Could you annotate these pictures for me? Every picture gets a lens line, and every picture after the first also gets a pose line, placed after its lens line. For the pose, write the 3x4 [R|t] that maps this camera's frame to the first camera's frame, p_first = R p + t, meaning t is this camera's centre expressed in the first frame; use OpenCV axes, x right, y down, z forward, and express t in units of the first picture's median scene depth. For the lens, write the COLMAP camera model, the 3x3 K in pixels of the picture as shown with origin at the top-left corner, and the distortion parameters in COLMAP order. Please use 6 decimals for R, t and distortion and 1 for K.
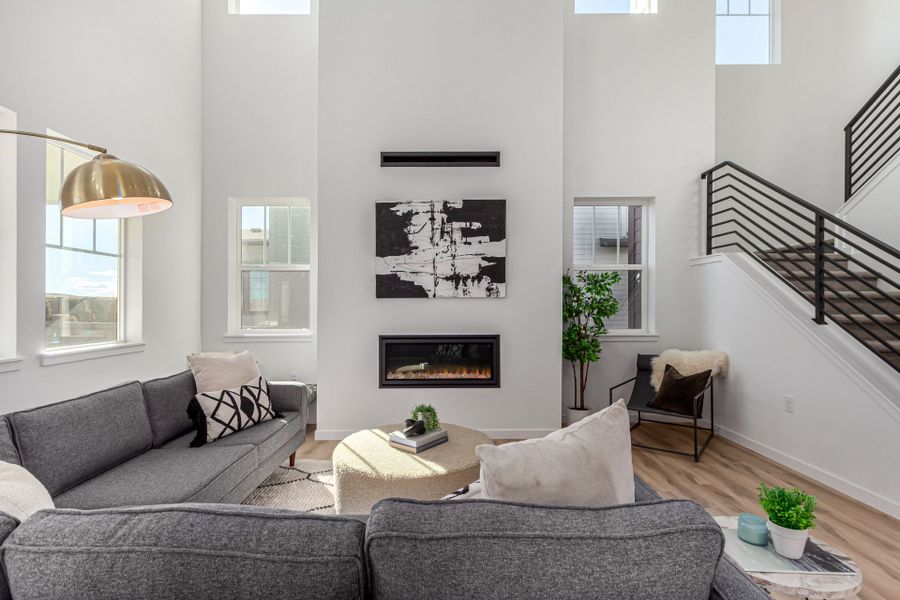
lens RADIAL K [[421.4, 0, 444.3], [0, 421.4, 302.3], [0, 0, 1]] dist [0.005386, 0.000489]
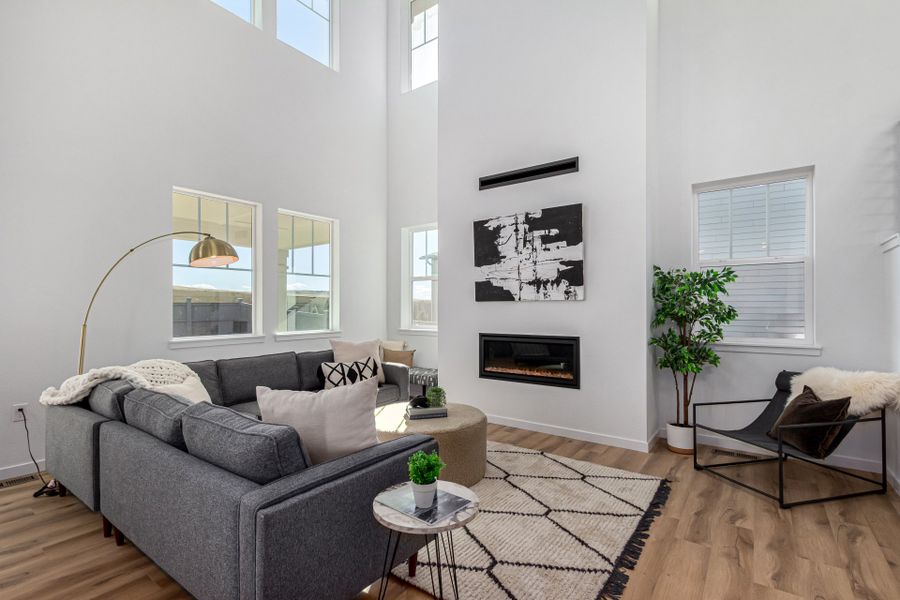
lens RADIAL K [[421.4, 0, 452.5], [0, 421.4, 300.0], [0, 0, 1]] dist [0.005386, 0.000489]
pose [[0.807375, -0.008608, -0.589976, 0.488827], [0.002595, 0.999936, -0.011038, -0.001430], [0.590034, 0.007381, 0.807345, 0.002091]]
